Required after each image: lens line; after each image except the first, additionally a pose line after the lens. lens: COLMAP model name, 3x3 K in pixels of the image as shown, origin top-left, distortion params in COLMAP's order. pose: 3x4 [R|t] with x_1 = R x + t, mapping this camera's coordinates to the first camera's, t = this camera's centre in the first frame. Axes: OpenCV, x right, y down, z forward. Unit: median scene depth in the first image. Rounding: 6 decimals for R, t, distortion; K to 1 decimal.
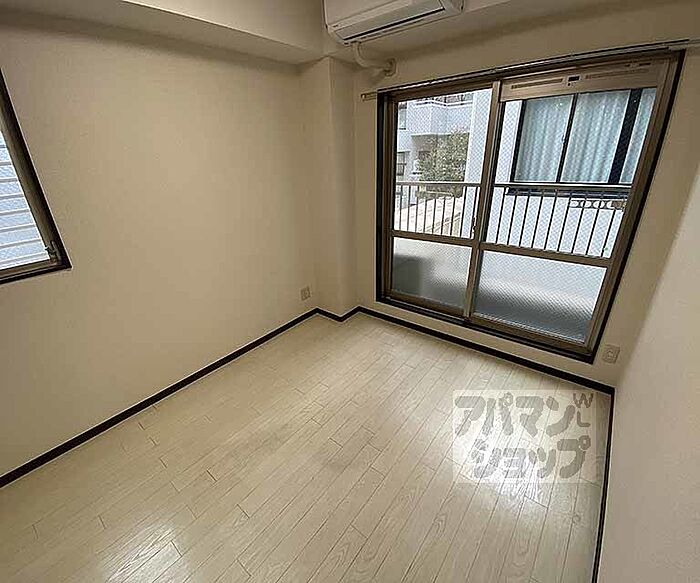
lens RADIAL K [[320.2, 0, 339.4], [0, 320.2, 290.5], [0, 0, 1]] dist [0.020300, -0.021269]
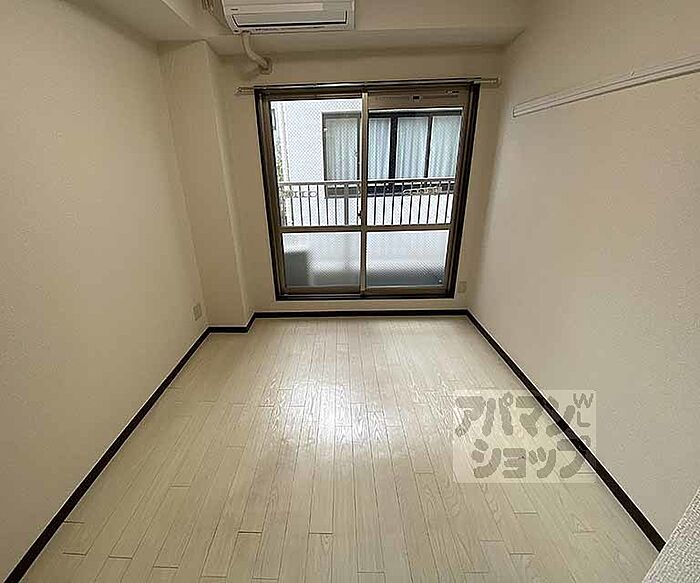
lens RADIAL K [[320.2, 0, 339.4], [0, 320.2, 290.5], [0, 0, 1]] dist [0.020300, -0.021269]
pose [[0.772751, -0.212925, 0.597929, -0.407468], [0.243466, 0.969428, 0.030567, 0.025534], [-0.586157, 0.121954, 0.800966, 0.123008]]
